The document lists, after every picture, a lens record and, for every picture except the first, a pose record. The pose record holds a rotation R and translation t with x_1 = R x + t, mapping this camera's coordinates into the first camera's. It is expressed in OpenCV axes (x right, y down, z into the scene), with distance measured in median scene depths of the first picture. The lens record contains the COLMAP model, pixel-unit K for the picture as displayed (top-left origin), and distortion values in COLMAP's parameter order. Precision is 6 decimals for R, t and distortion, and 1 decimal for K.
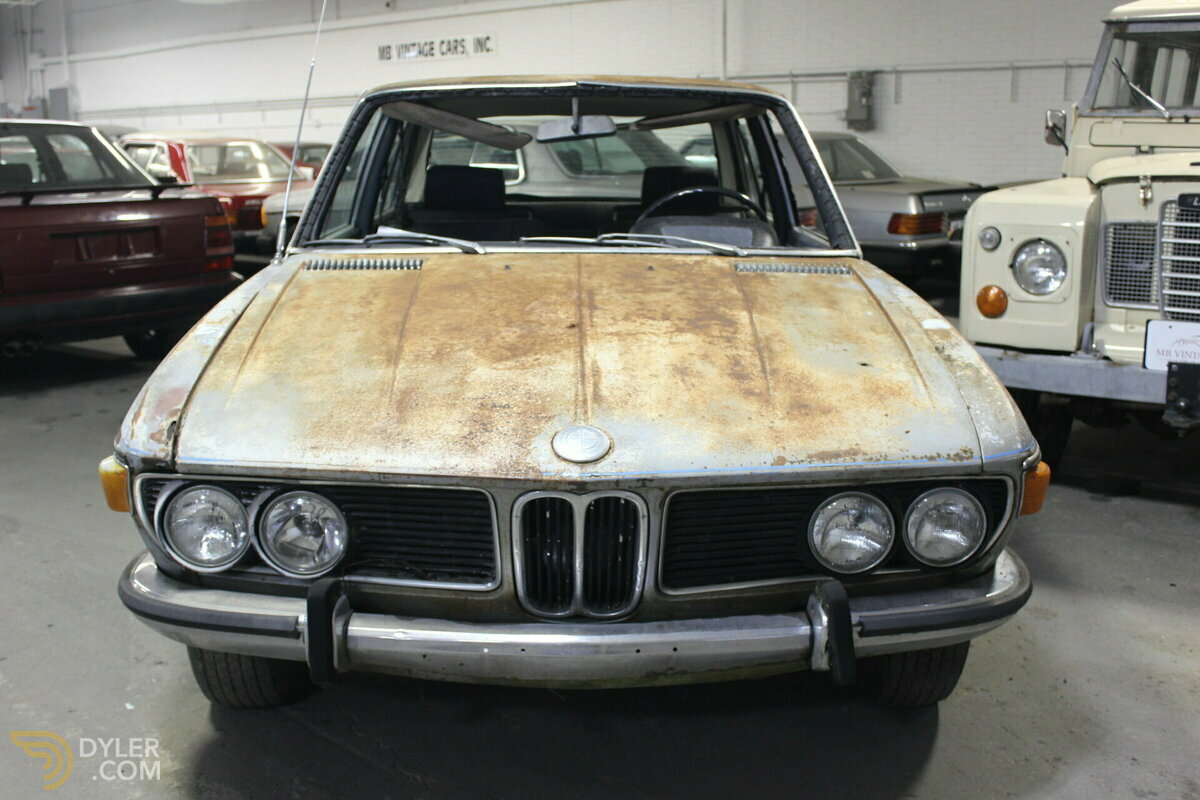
lens RADIAL K [[1260.9, 0, 600.0], [0, 1260.9, 400.0], [0, 0, 1]] dist [-0.127492, 0.123052]
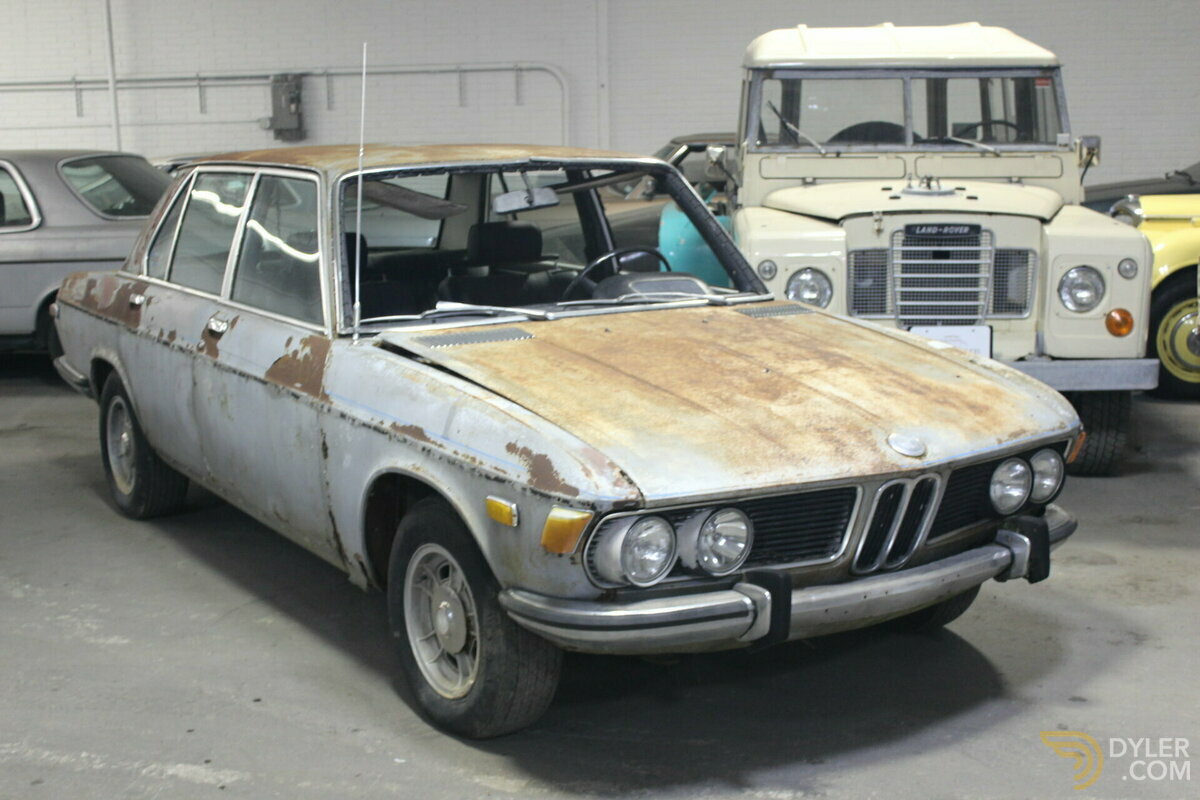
lens RADIAL K [[1612.5, 0, 600.0], [0, 1612.5, 400.0], [0, 0, 1]] dist [-0.033096, -0.027252]
pose [[0.844921, -0.105901, 0.524303, -0.663680], [0.121911, 0.992533, 0.004015, -0.035187], [-0.520813, 0.060526, 0.851522, -0.217245]]
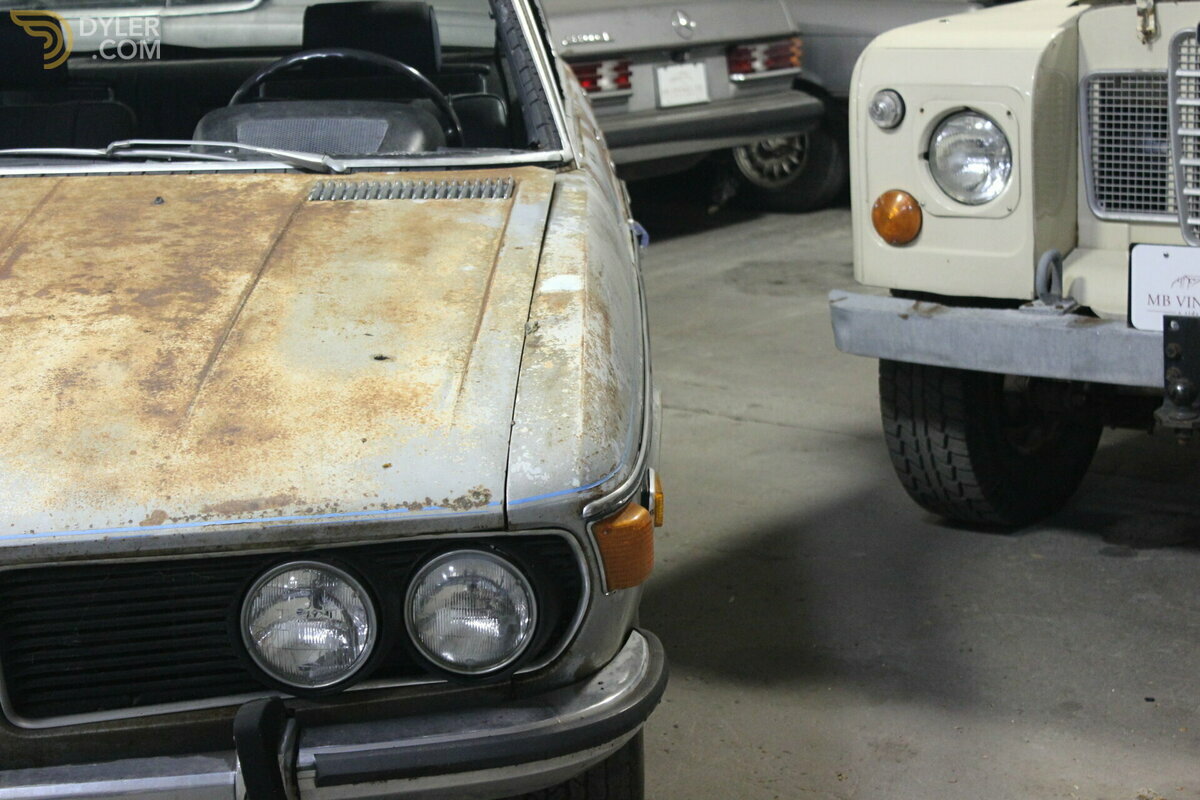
lens RADIAL K [[2383.2, 0, 600.0], [0, 2383.2, 400.0], [0, 0, 1]] dist [0.019117, -0.201743]
pose [[0.999555, -0.029598, -0.003601, 0.188720], [0.029628, 0.999526, 0.008385, -0.008105], [0.003351, -0.008488, 0.999958, -0.118396]]
